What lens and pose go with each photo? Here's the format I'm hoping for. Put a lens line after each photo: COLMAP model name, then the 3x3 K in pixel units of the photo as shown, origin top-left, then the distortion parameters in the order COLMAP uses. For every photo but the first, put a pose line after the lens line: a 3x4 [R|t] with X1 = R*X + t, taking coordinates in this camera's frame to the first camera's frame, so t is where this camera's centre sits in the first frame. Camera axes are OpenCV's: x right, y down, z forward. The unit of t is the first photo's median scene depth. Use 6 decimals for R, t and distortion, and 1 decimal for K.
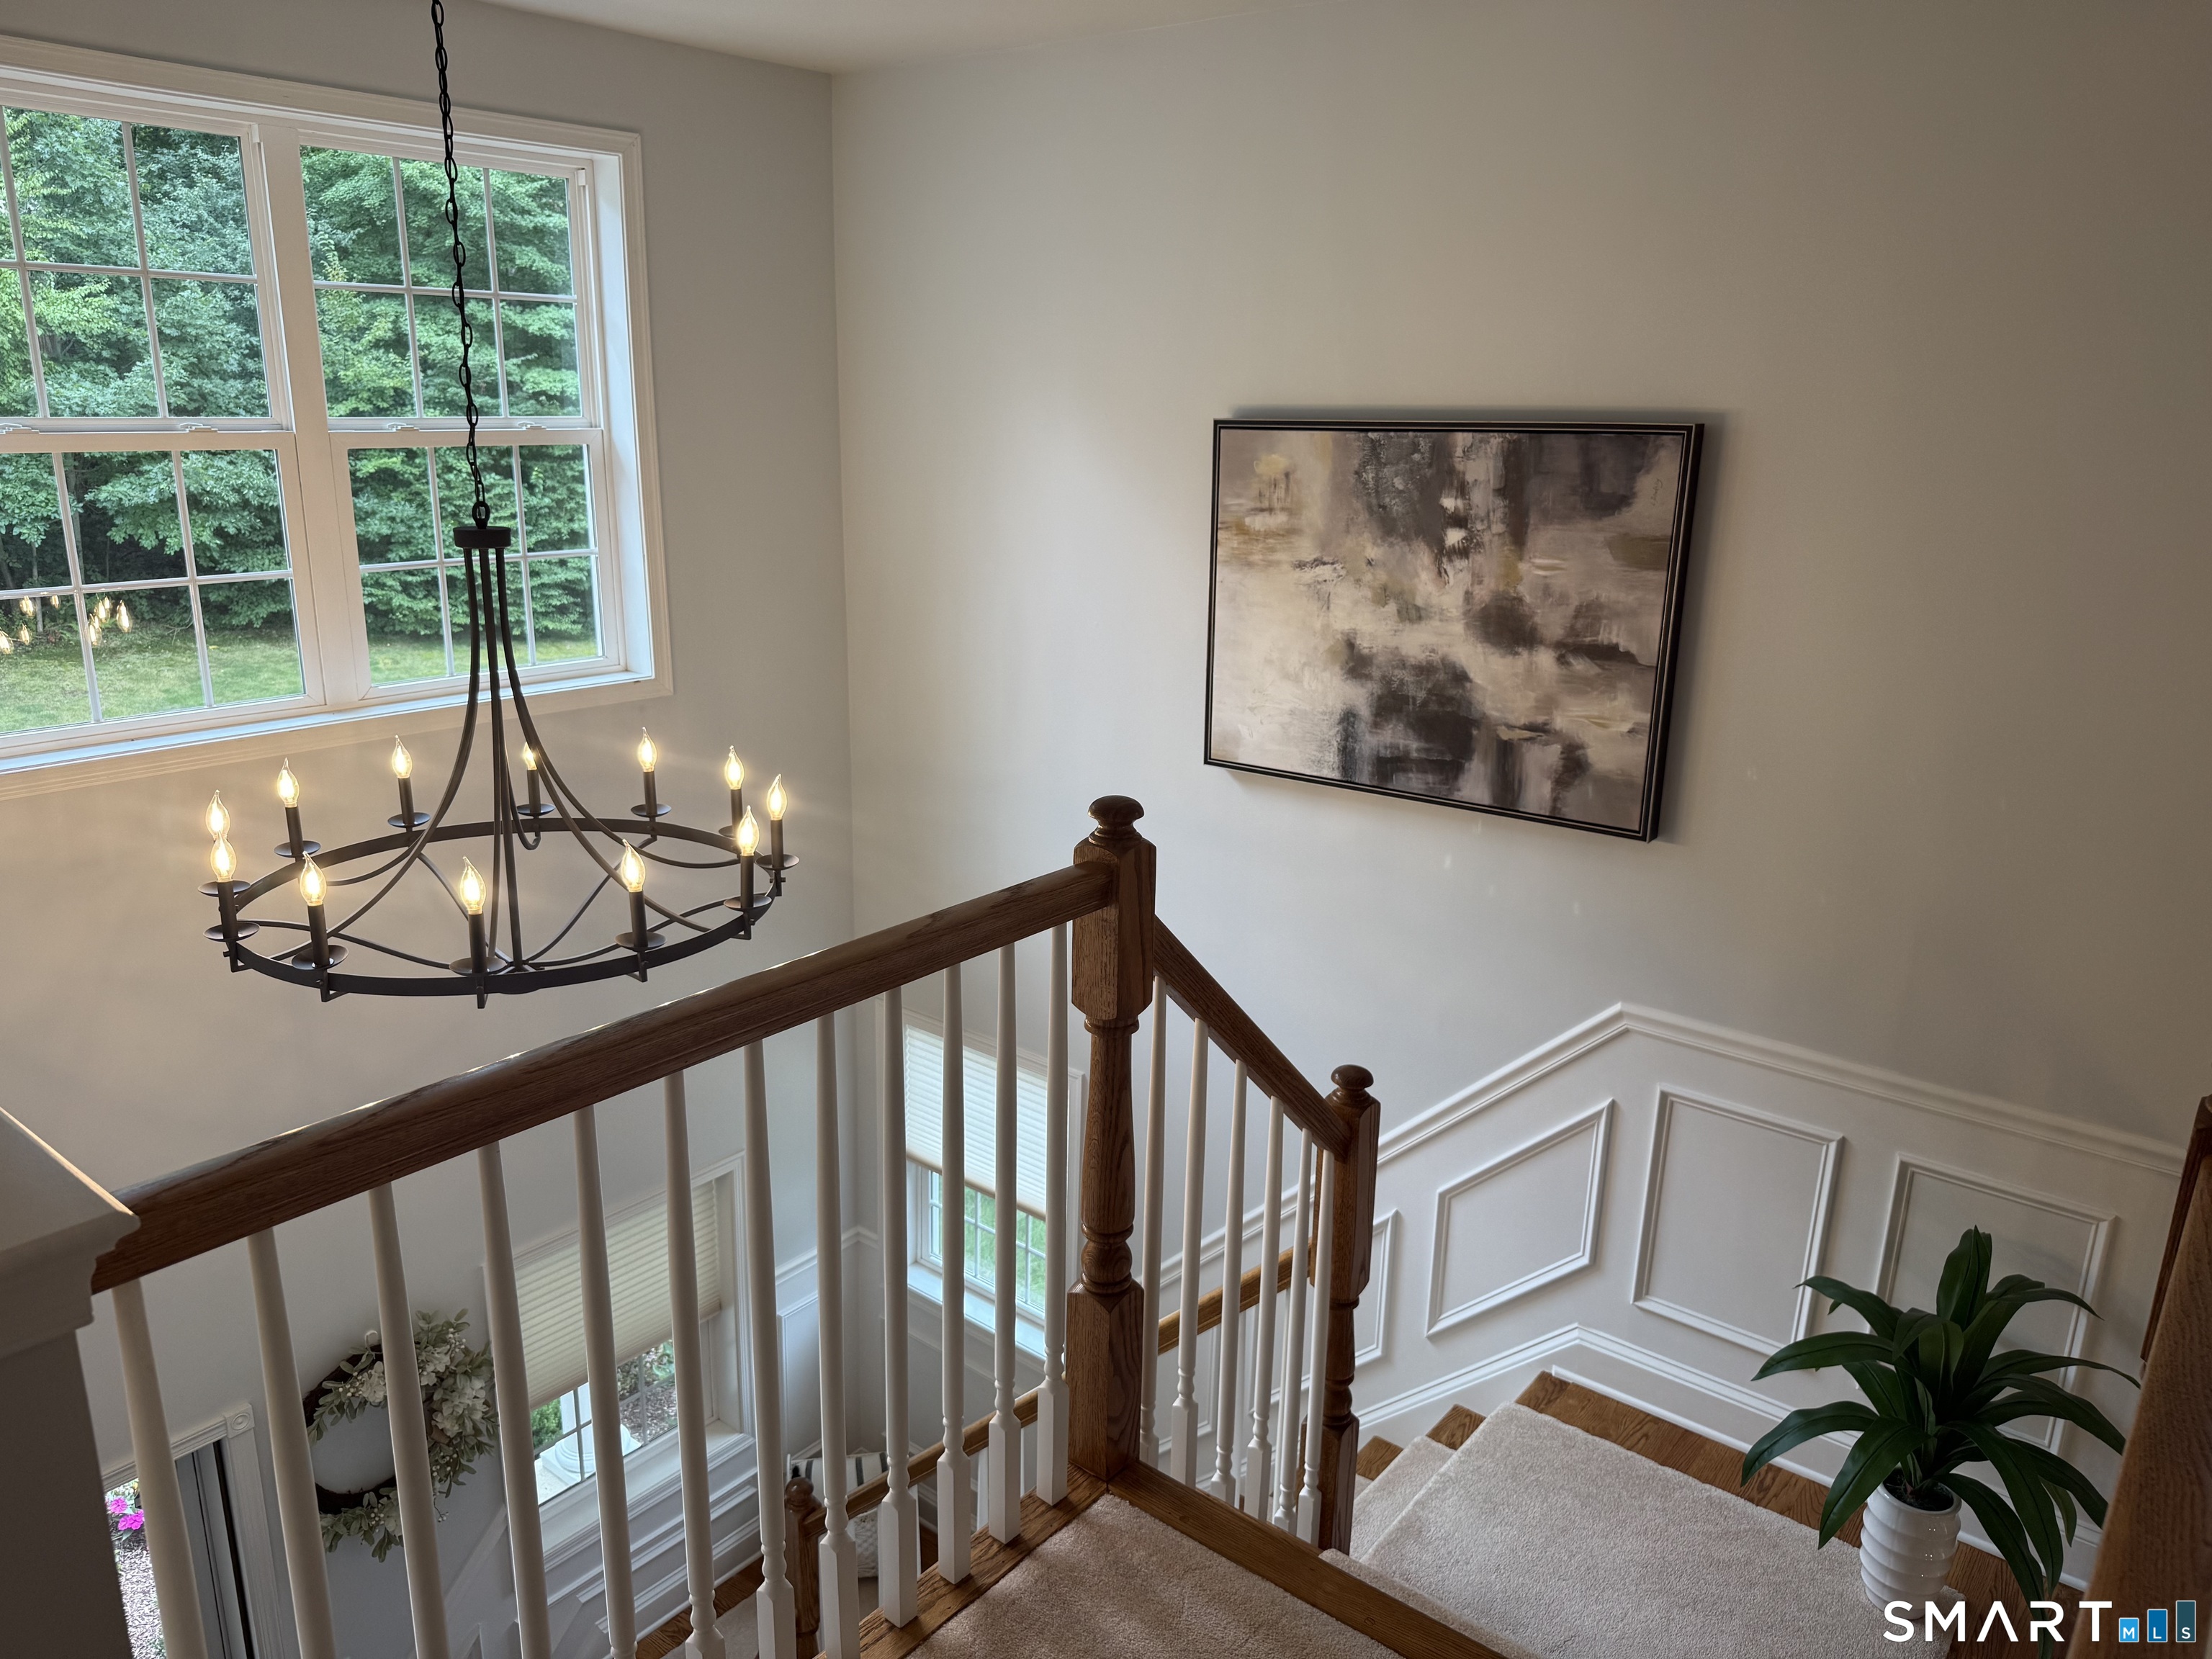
lens RADIAL K [[1548.6, 0, 1072.5], [0, 1548.6, 823.2], [0, 0, 1]] dist [0.066663, -0.071878]
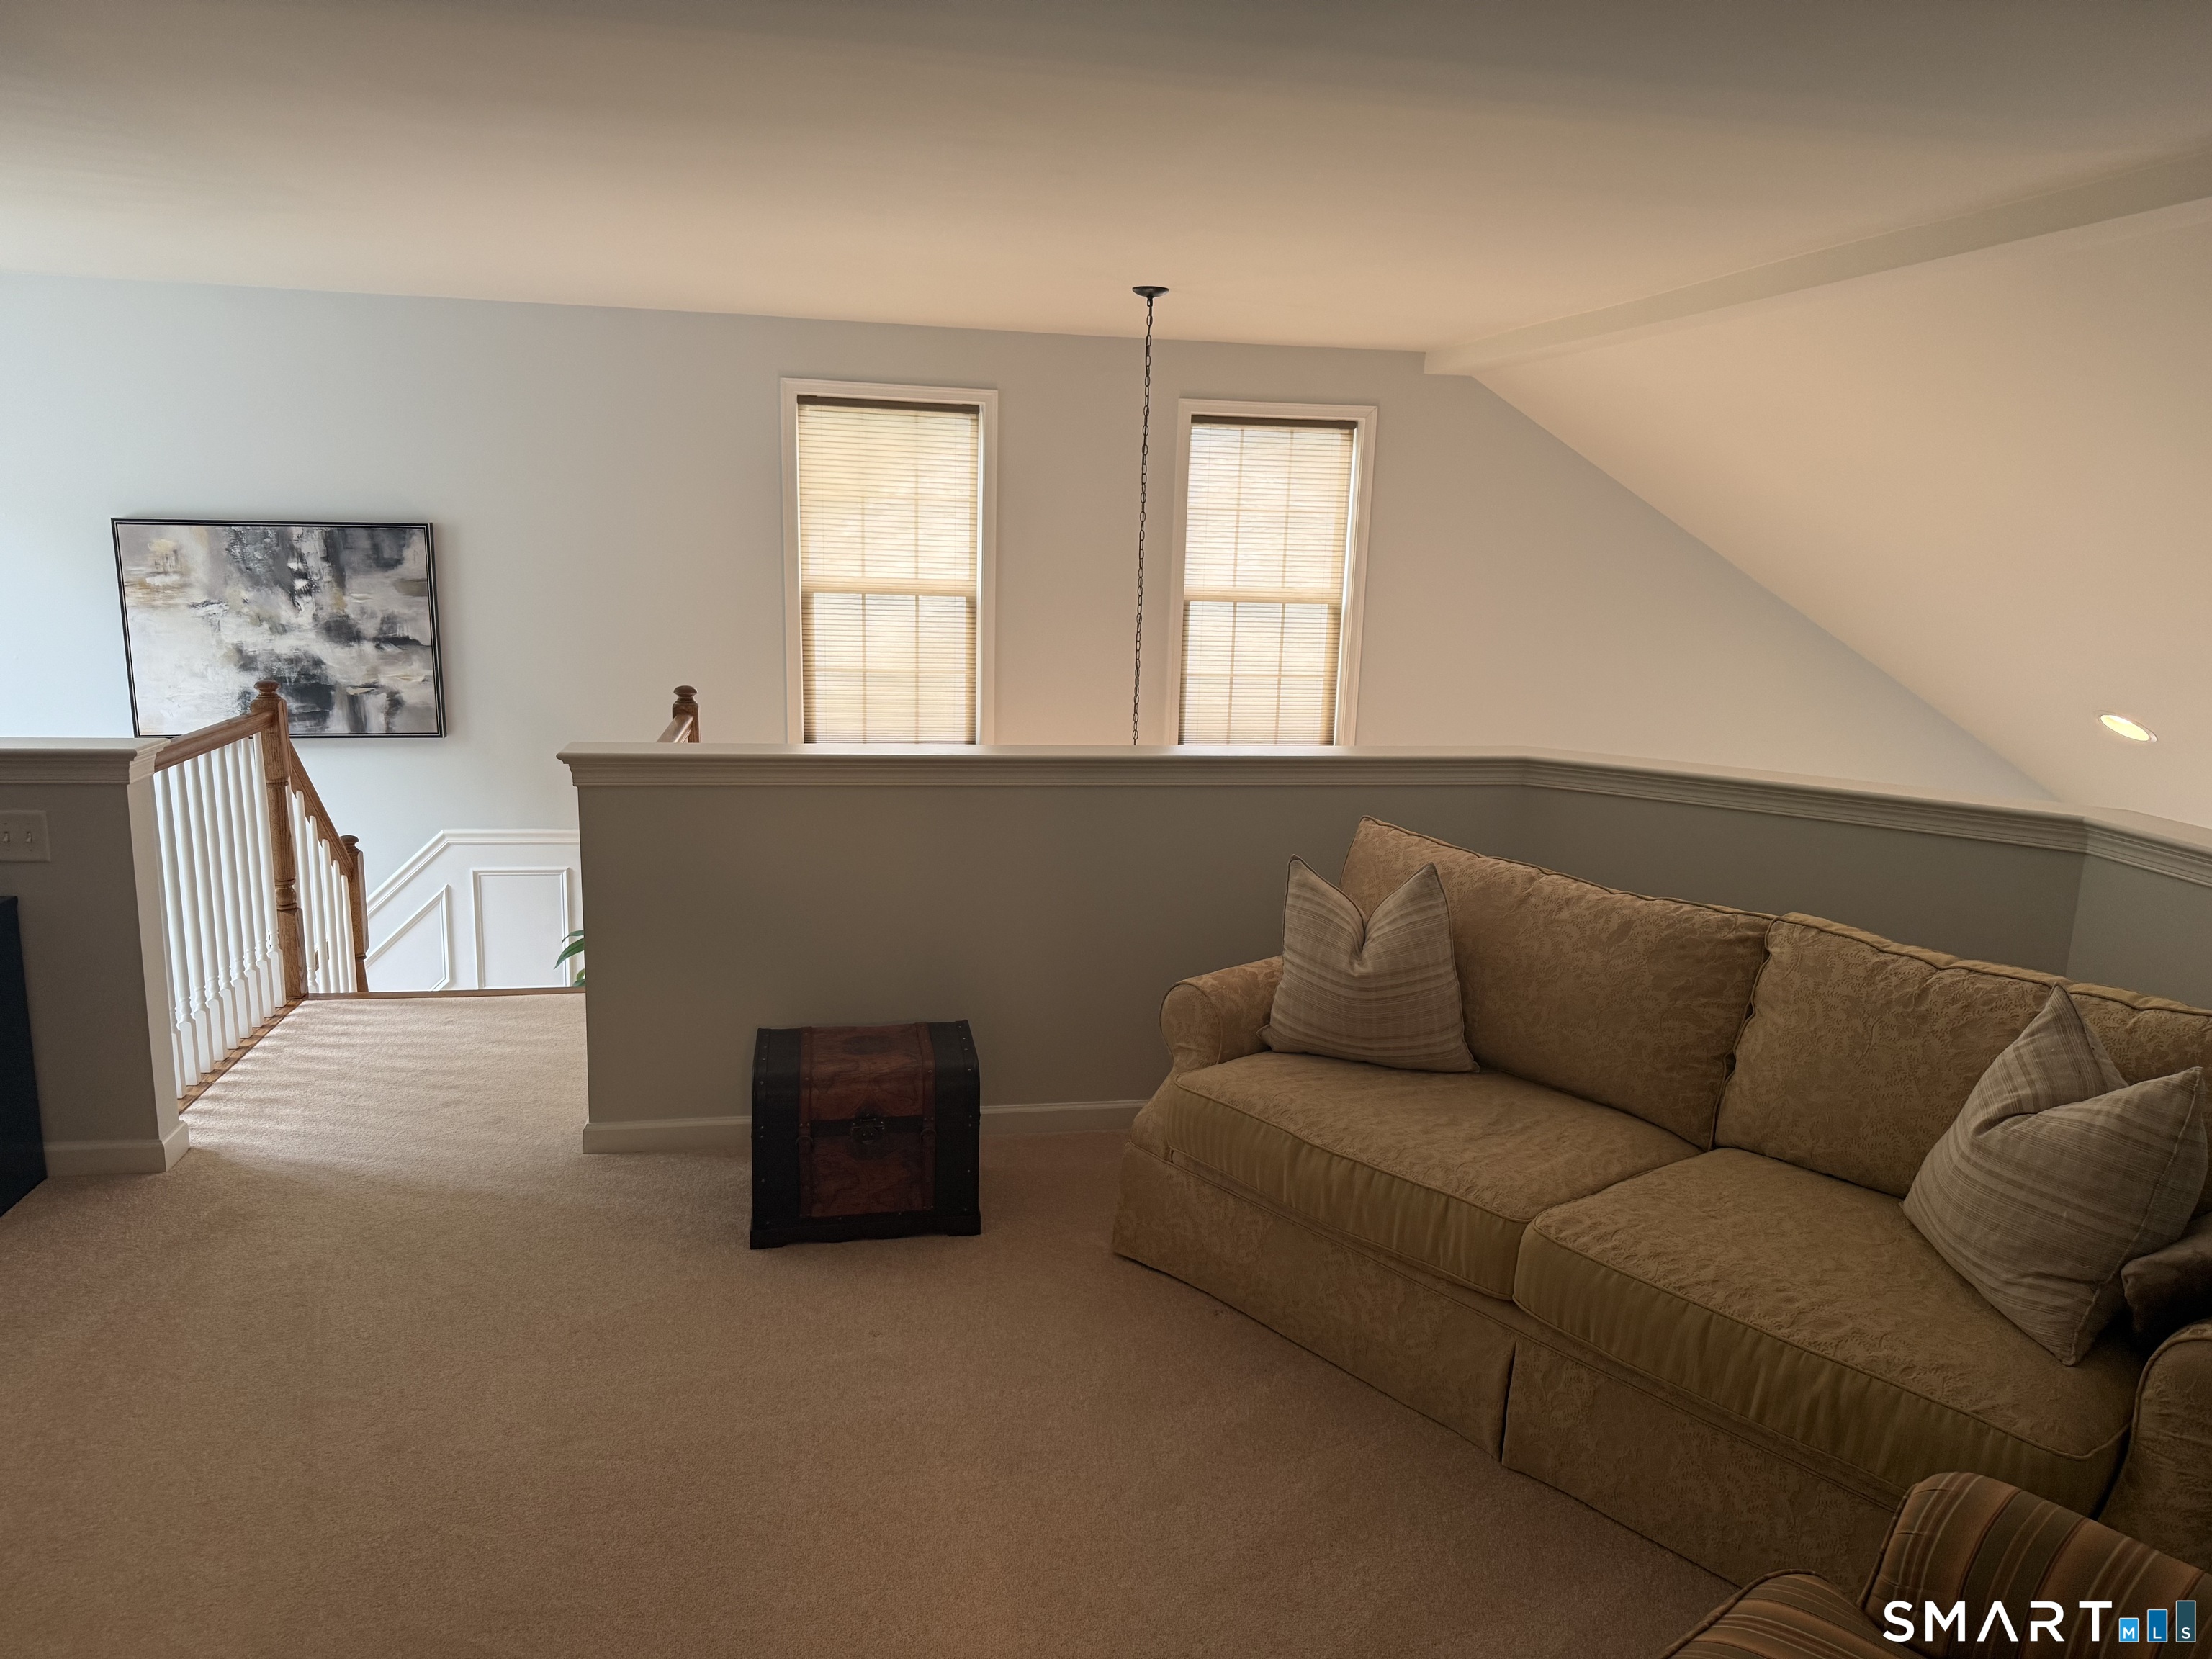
lens RADIAL K [[1548.6, 0, 1090.8], [0, 1548.6, 838.9], [0, 0, 1]] dist [0.066663, -0.071878]
pose [[0.642465, -0.147281, 0.752028, -0.562498], [0.190464, 0.981252, 0.029458, 0.220019], [-0.742268, 0.124309, 0.658472, -0.812623]]
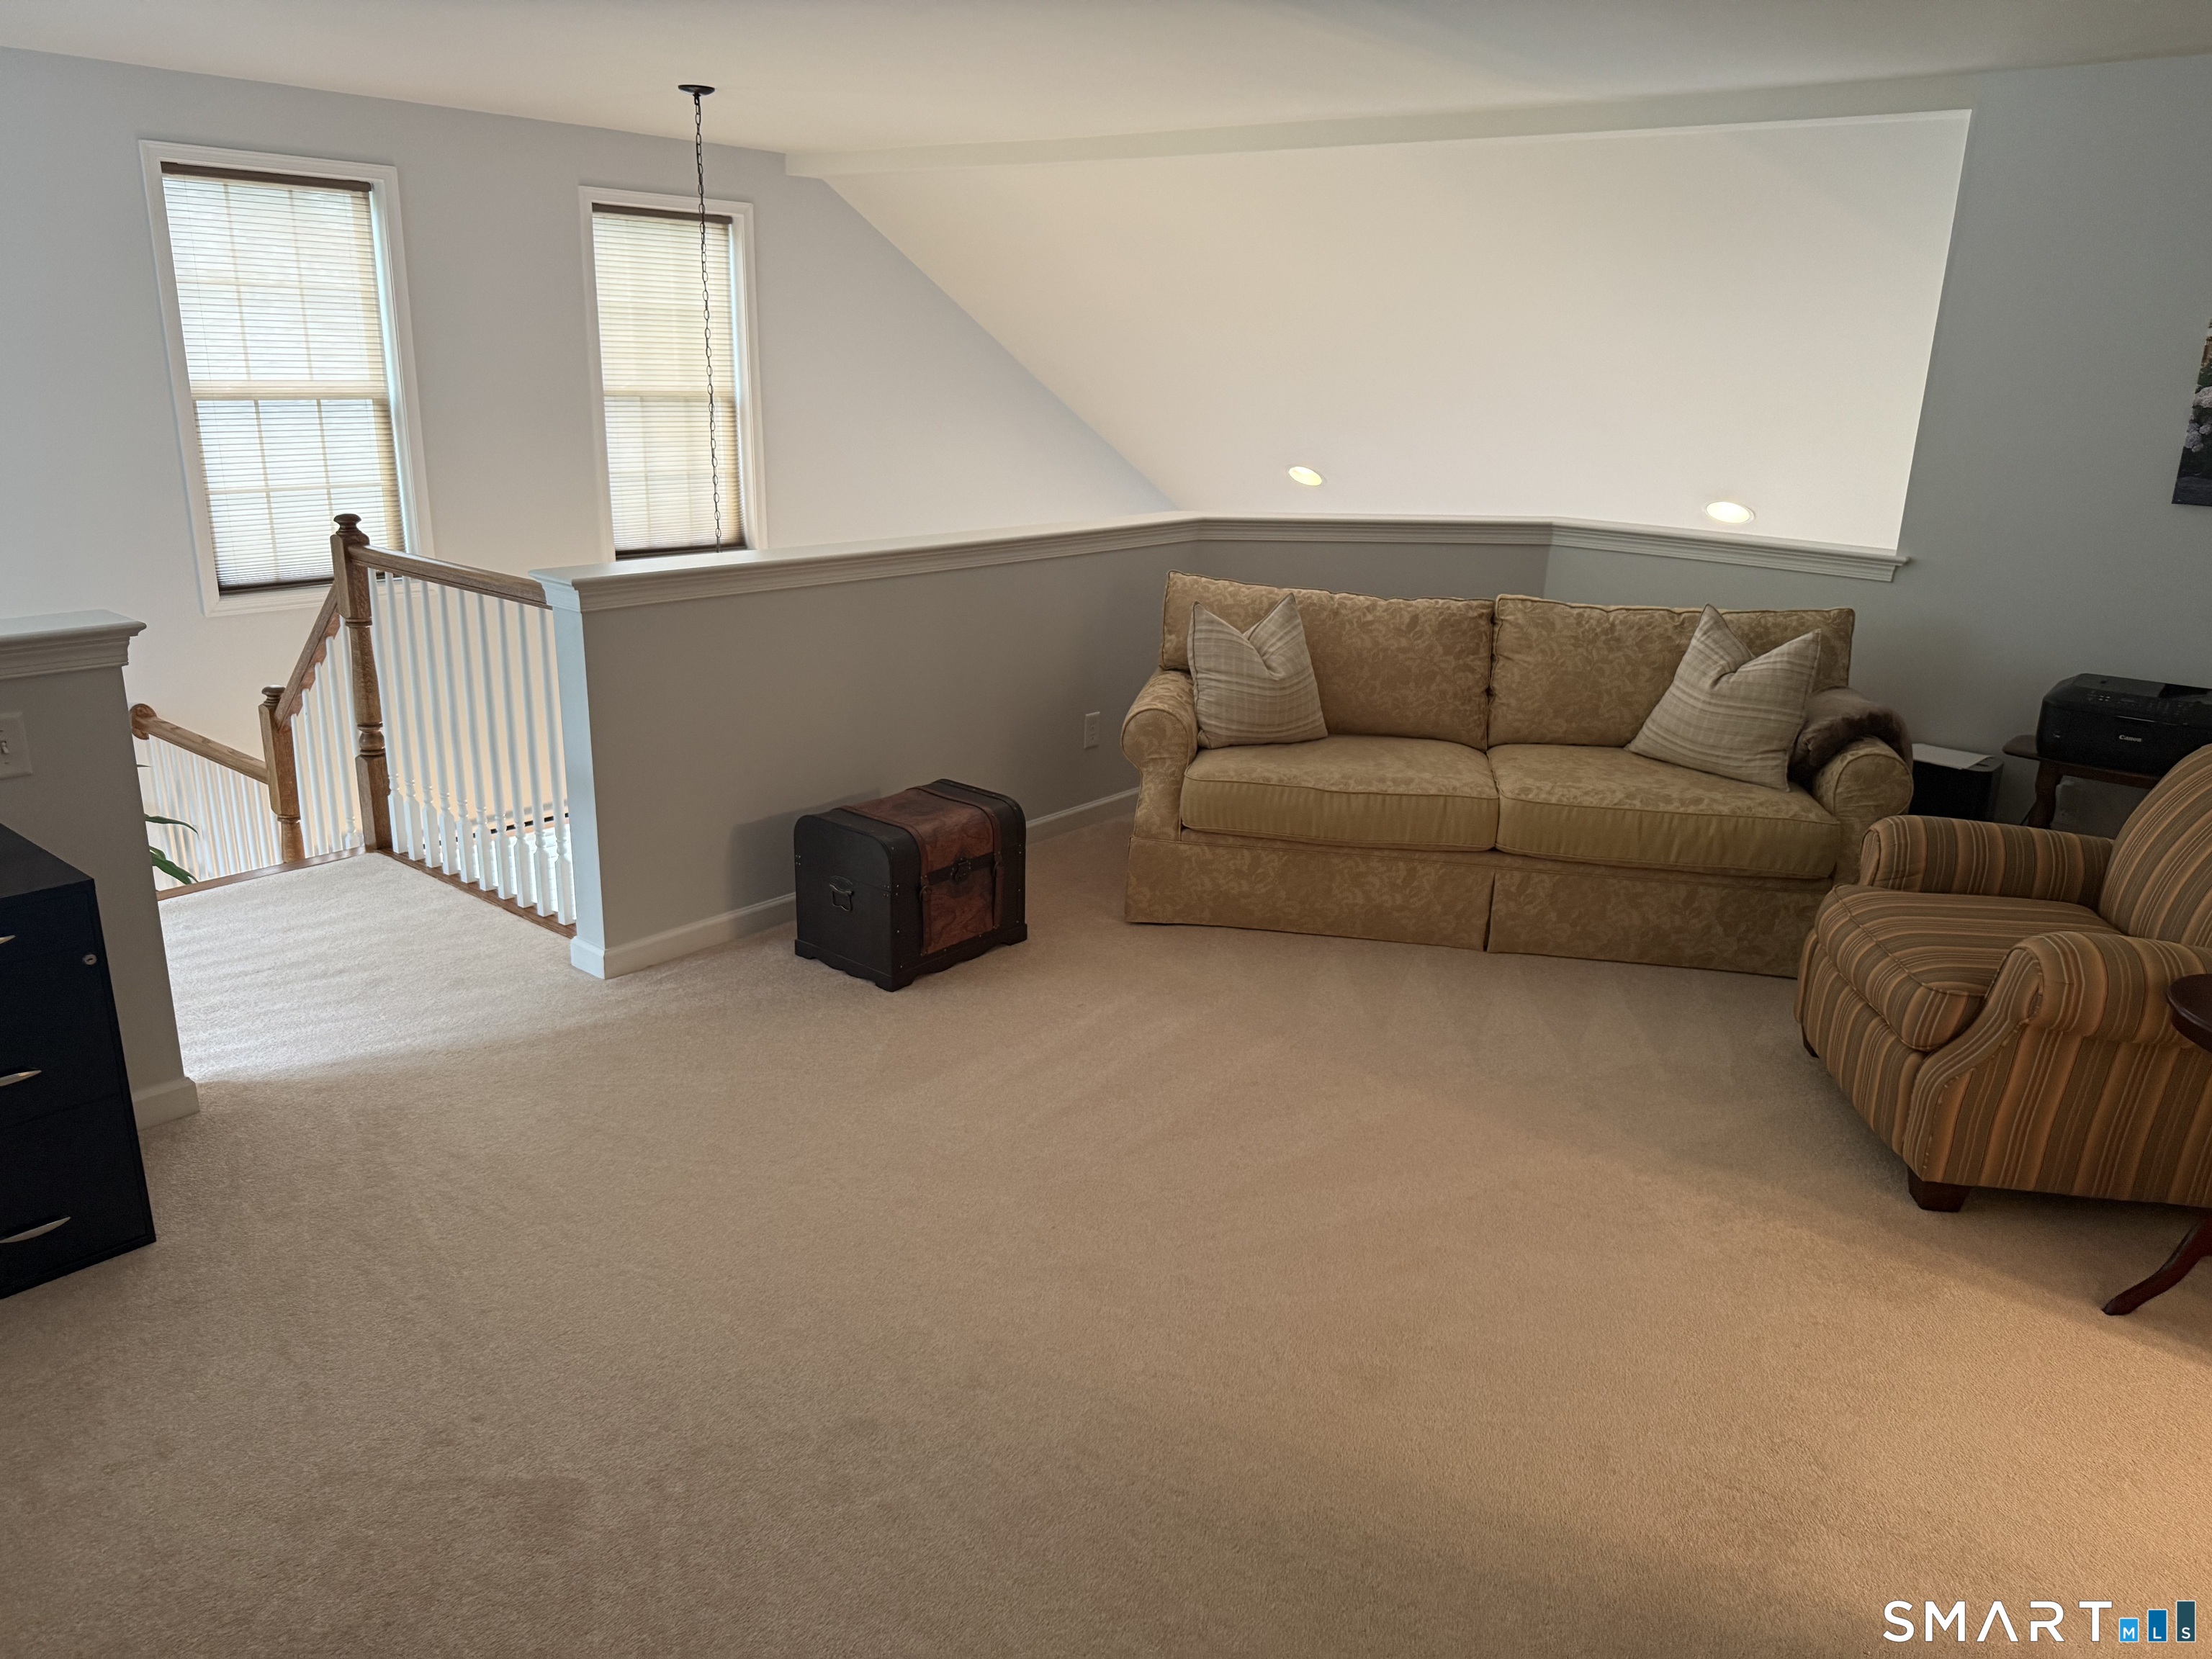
lens RADIAL K [[1548.6, 0, 1118.1], [0, 1548.6, 824.4], [0, 0, 1]] dist [0.066663, -0.071878]
pose [[0.003879, -0.310492, 0.950568, -1.024821], [0.246494, 0.921541, 0.300005, 0.053551], [-0.969136, 0.233146, 0.080110, -0.258569]]
